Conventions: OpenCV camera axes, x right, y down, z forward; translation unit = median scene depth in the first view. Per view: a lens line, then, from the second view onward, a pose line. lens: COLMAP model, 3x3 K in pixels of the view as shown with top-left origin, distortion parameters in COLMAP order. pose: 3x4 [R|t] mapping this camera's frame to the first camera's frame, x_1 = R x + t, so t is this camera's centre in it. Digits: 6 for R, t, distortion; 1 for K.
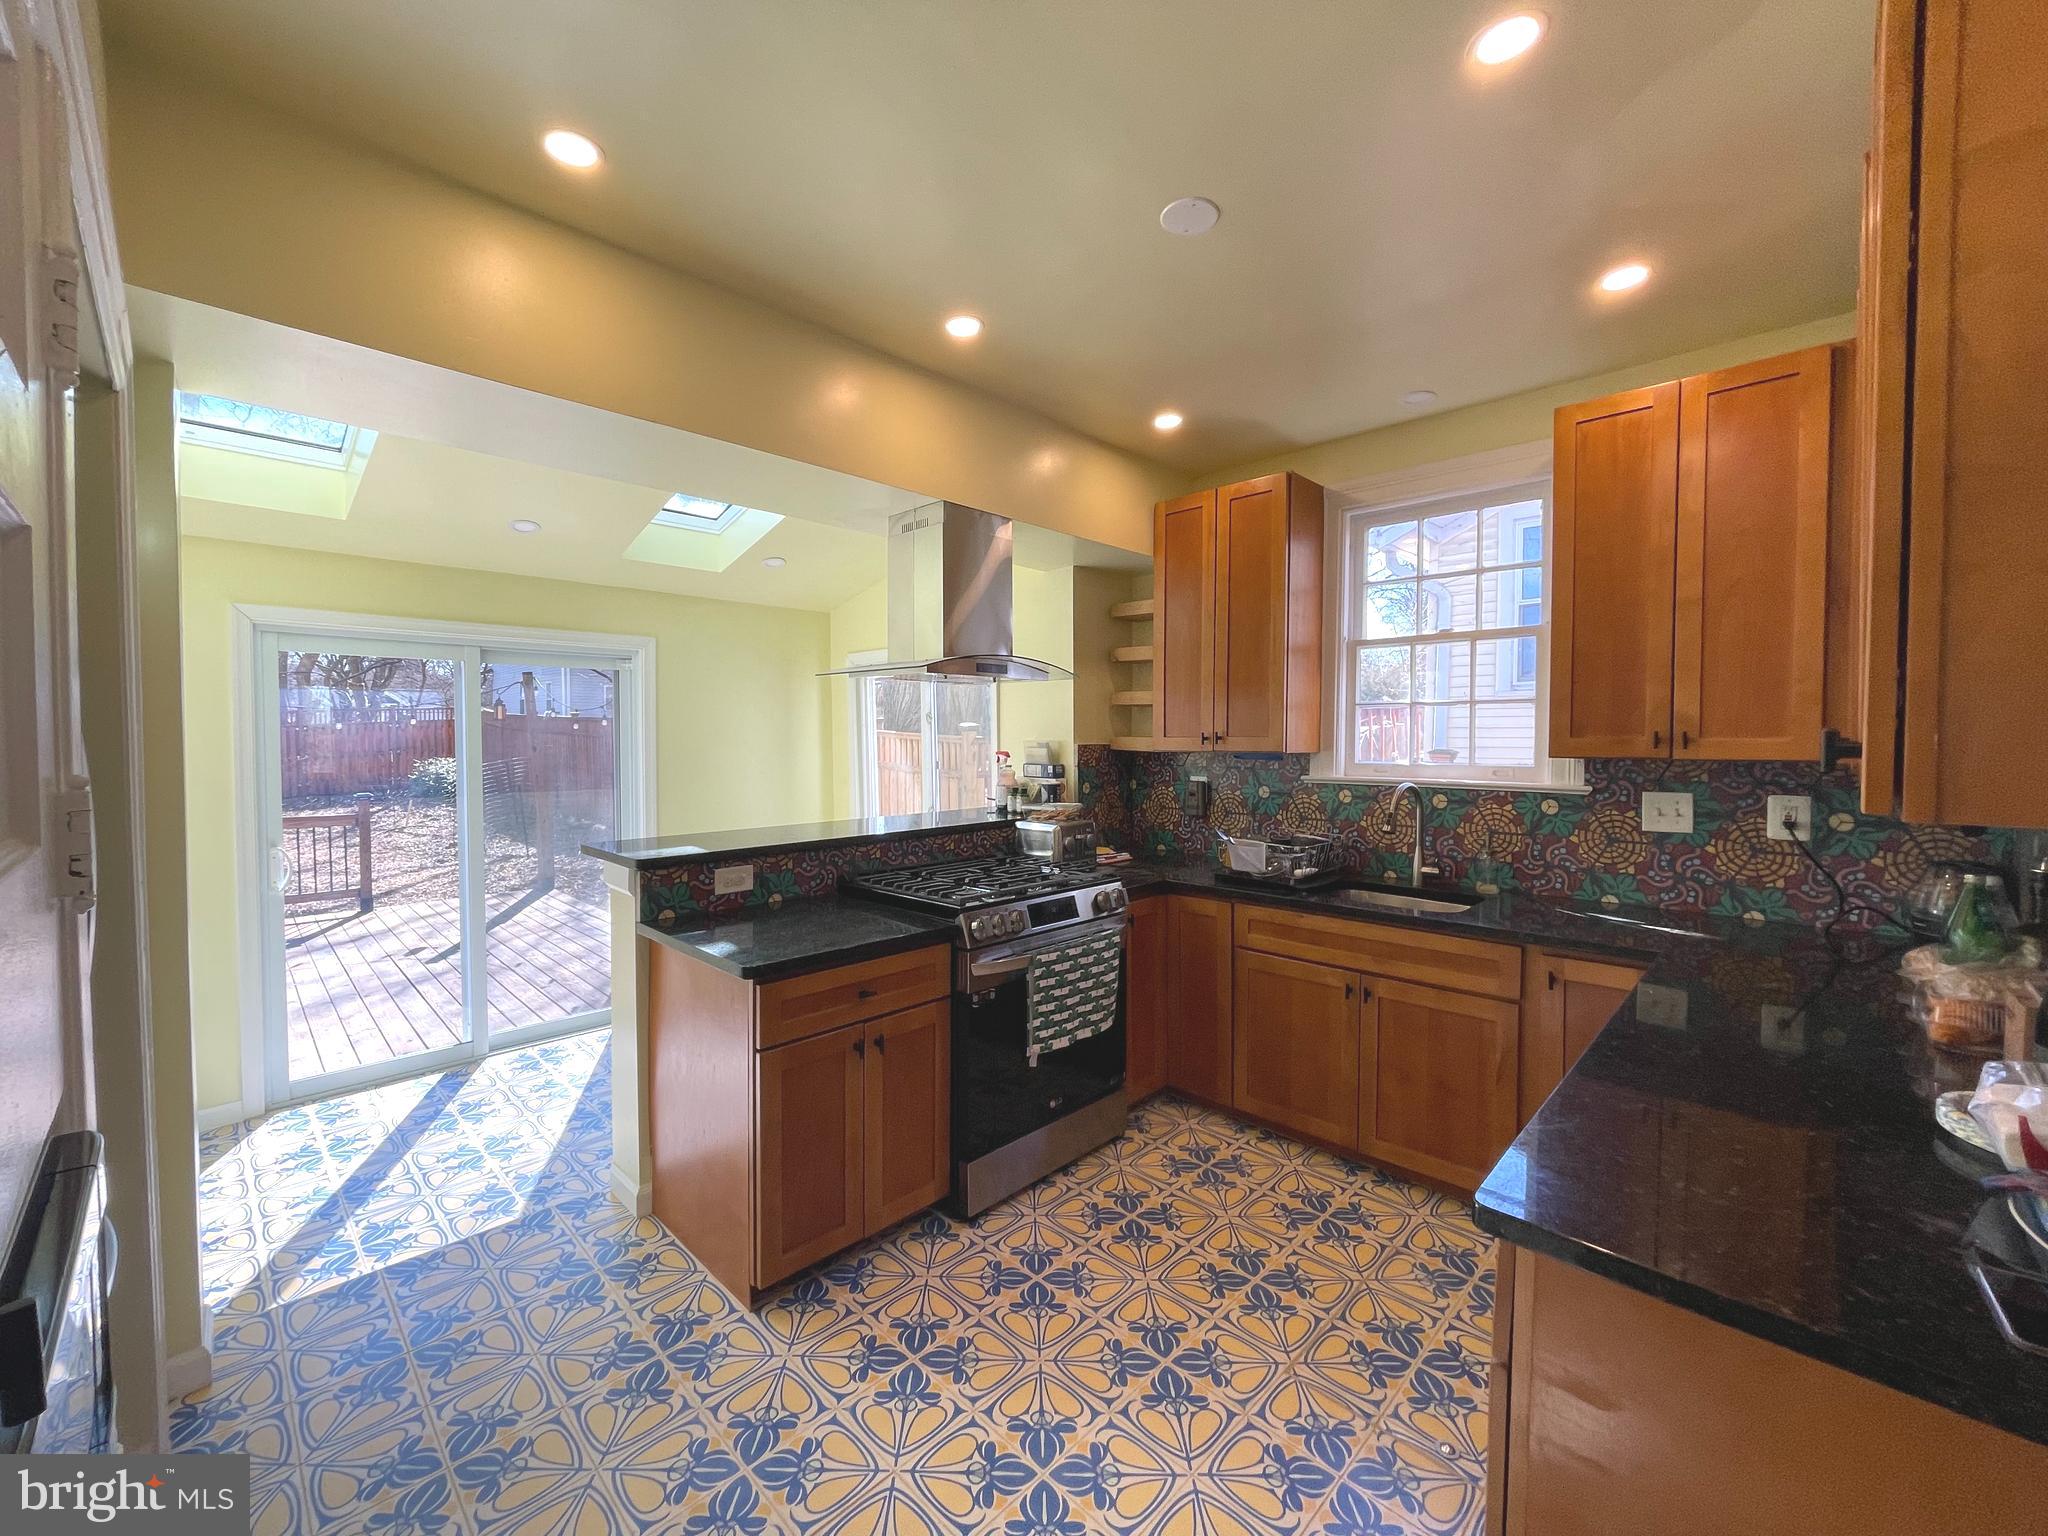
lens RADIAL K [[827.8, 0, 1021.6], [0, 827.8, 760.7], [0, 0, 1]] dist [-0.002240, 0.001618]
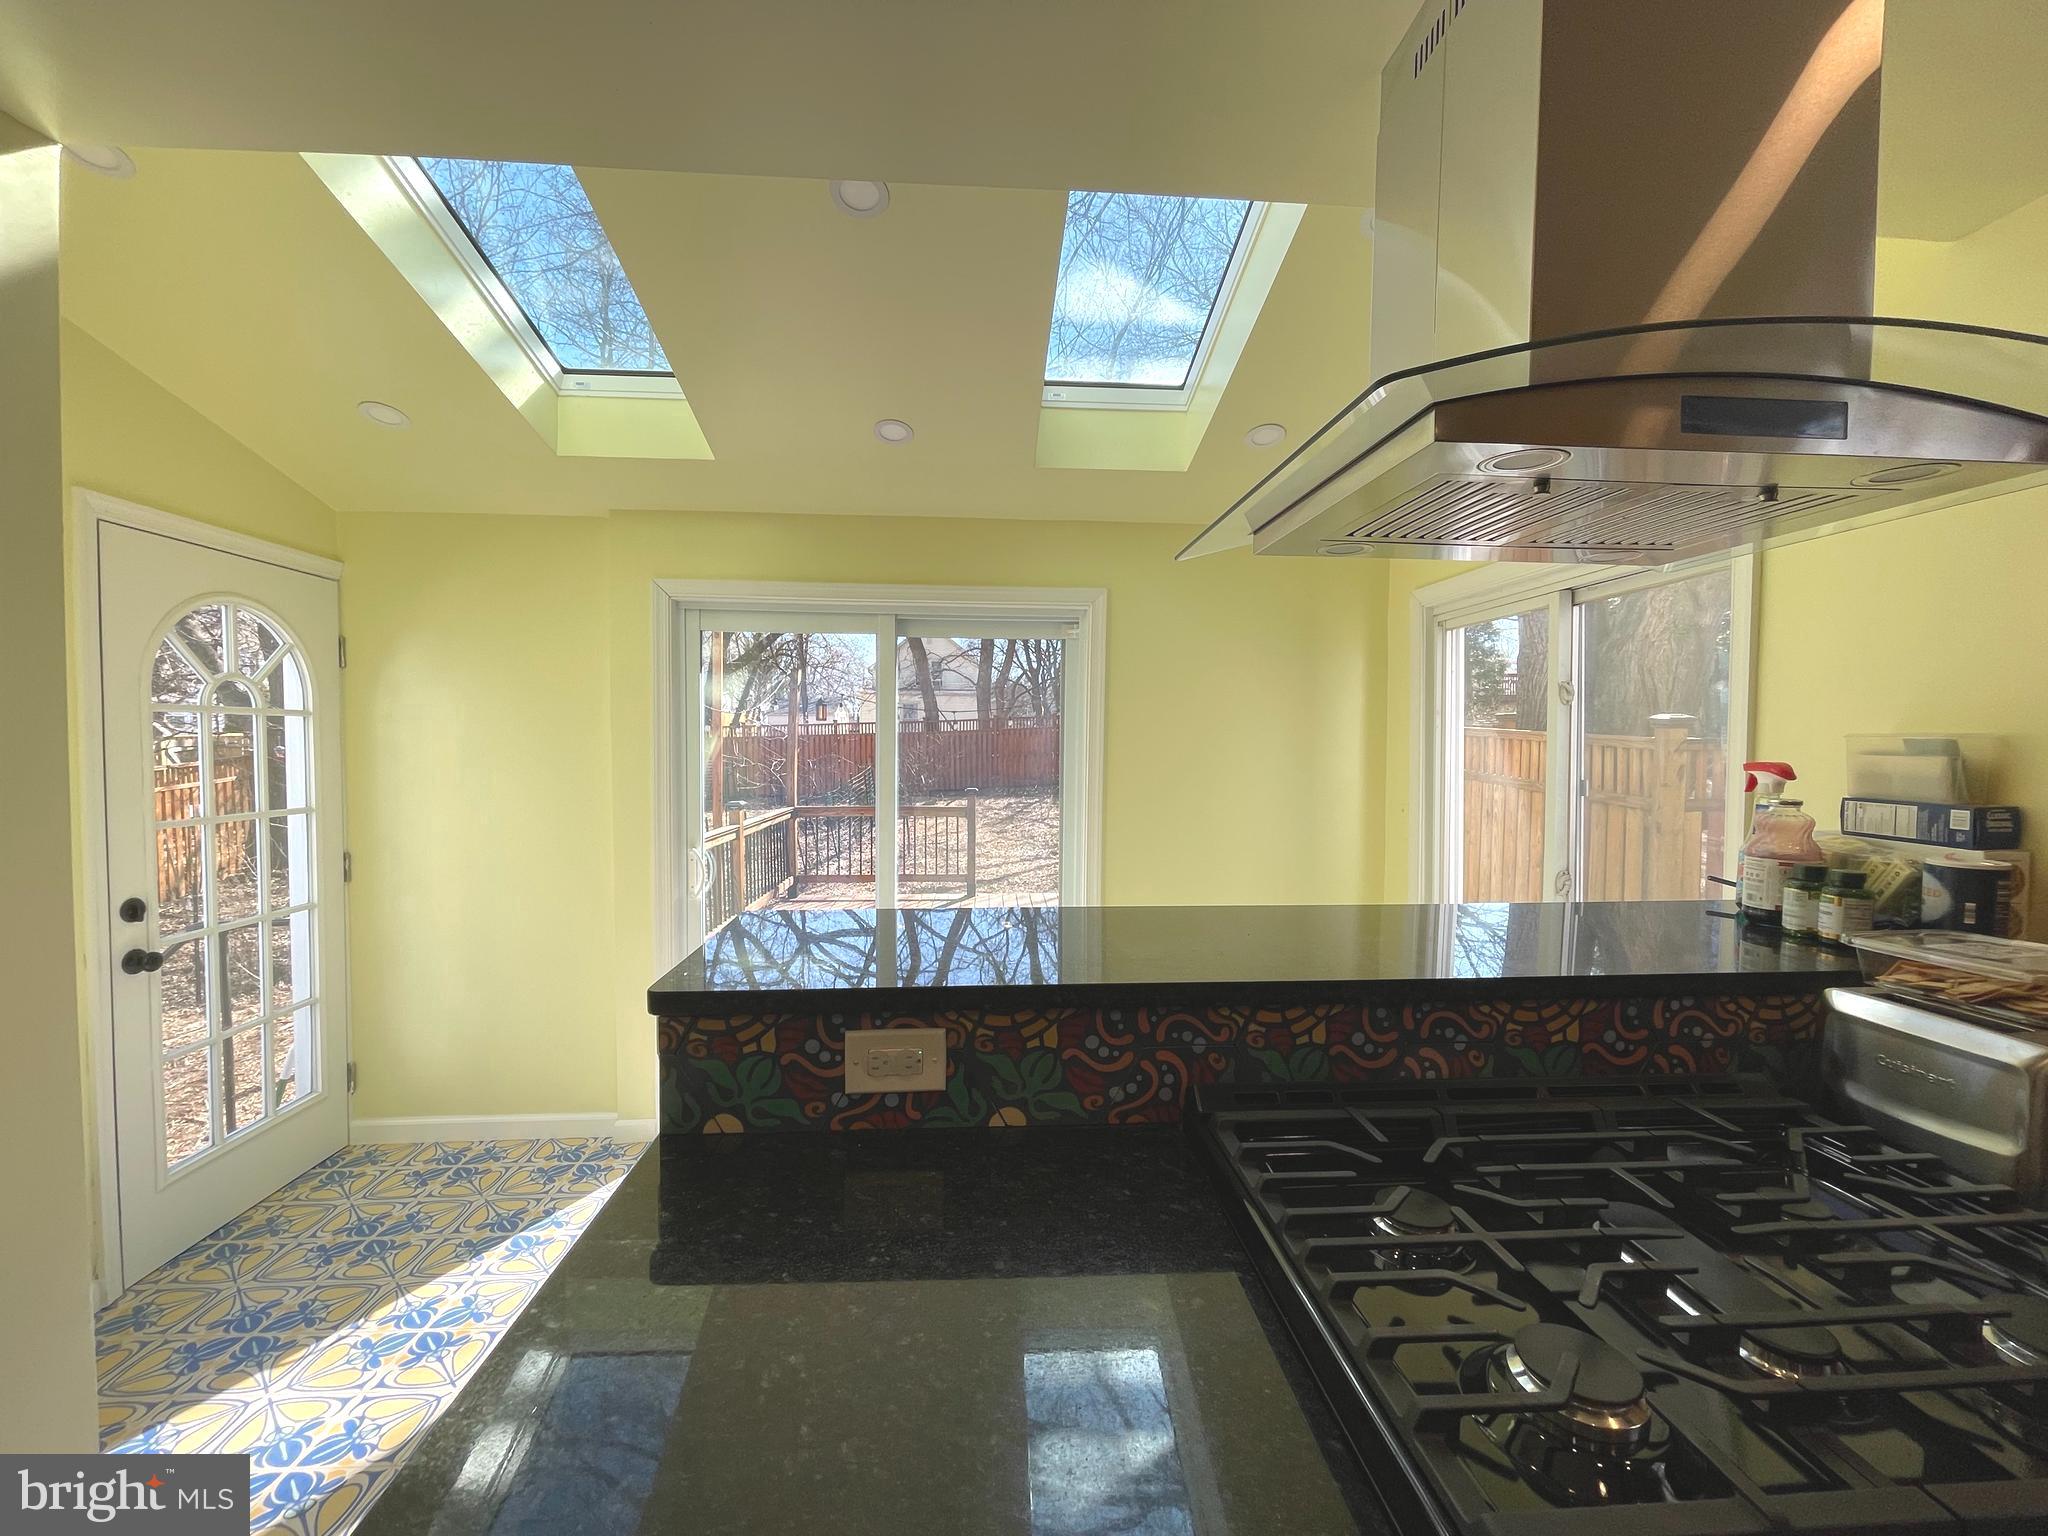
lens RADIAL K [[827.8, 0, 1033.5], [0, 827.8, 764.9], [0, 0, 1]] dist [-0.002240, 0.001618]
pose [[0.747335, 0.026242, -0.663930, -0.022972], [-0.028368, 0.999569, 0.007577, -0.003636], [0.663842, 0.013171, 0.747757, 0.516020]]
